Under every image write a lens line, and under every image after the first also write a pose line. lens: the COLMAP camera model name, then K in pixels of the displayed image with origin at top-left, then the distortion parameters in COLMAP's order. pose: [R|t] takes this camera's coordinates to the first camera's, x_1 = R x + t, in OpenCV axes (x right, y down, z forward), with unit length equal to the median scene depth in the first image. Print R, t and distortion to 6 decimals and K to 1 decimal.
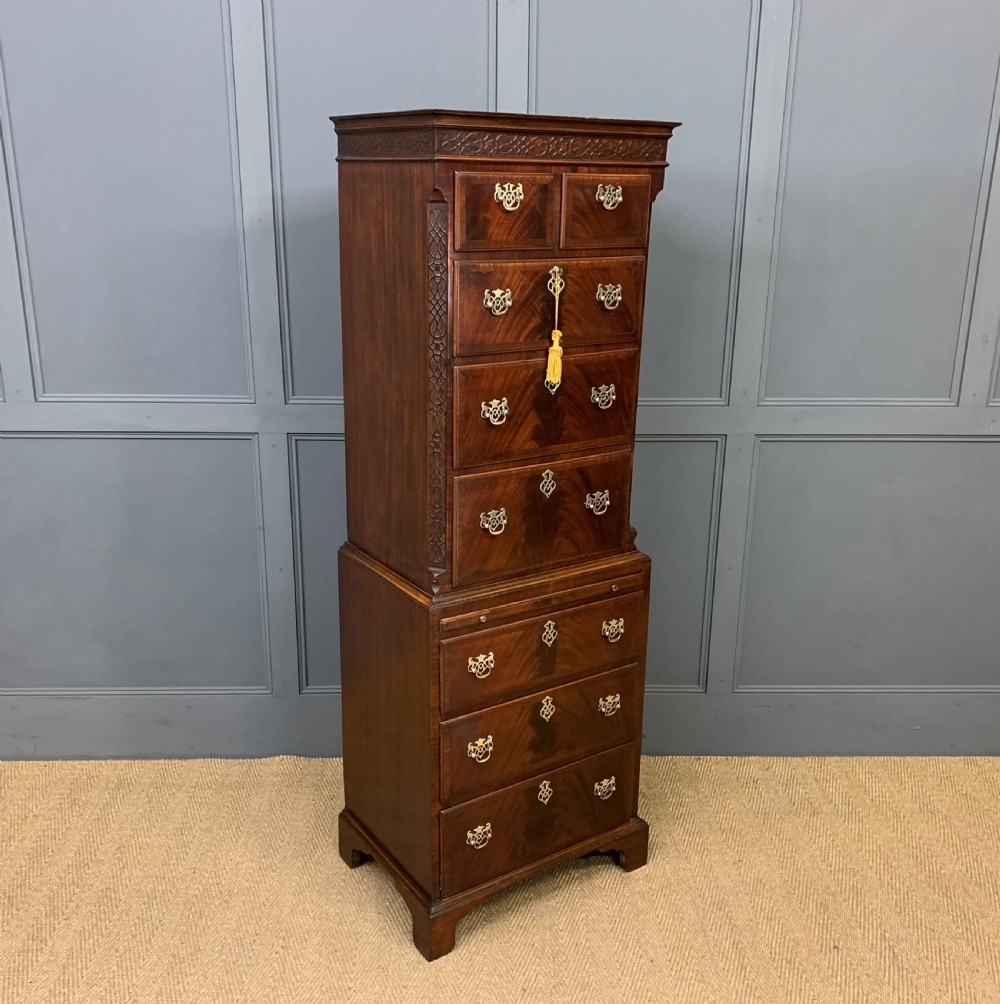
lens RADIAL K [[1036.0, 0, 493.8], [0, 1036.0, 509.4], [0, 0, 1]] dist [0.091848, -0.126002]
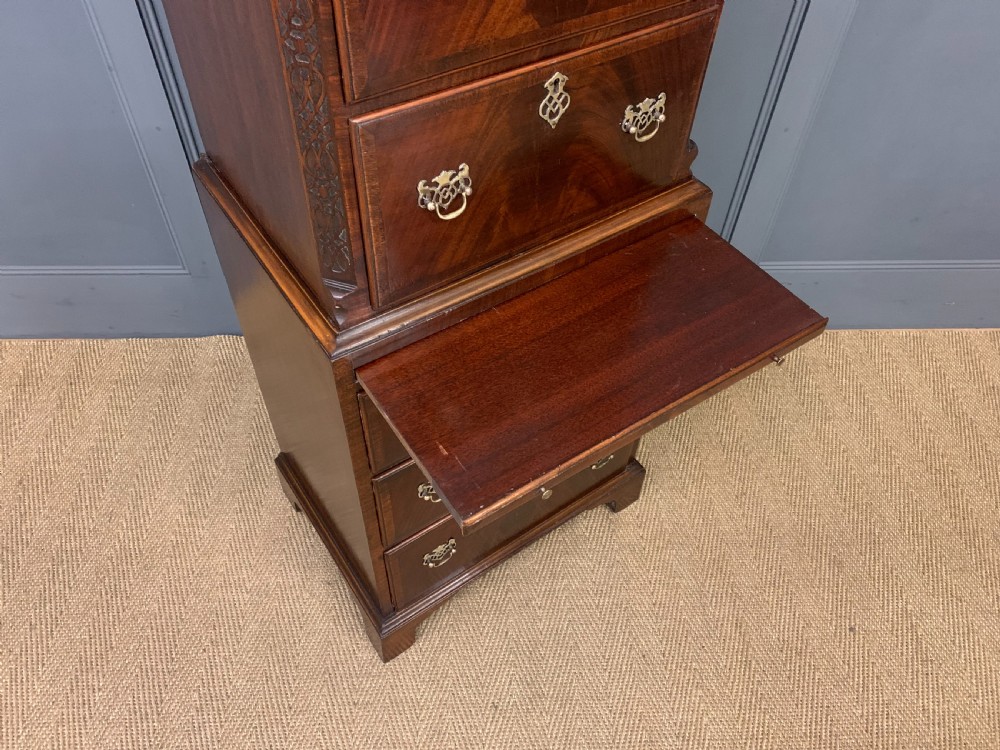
lens RADIAL K [[765.9, 0, 503.4], [0, 765.9, 373.5], [0, 0, 1]] dist [0.077061, -0.099901]
pose [[0.999548, 0.001235, 0.030042, 0.016124], [-0.016850, 0.850533, 0.525651, -0.105090], [-0.024902, -0.525920, 0.850170, 0.600874]]
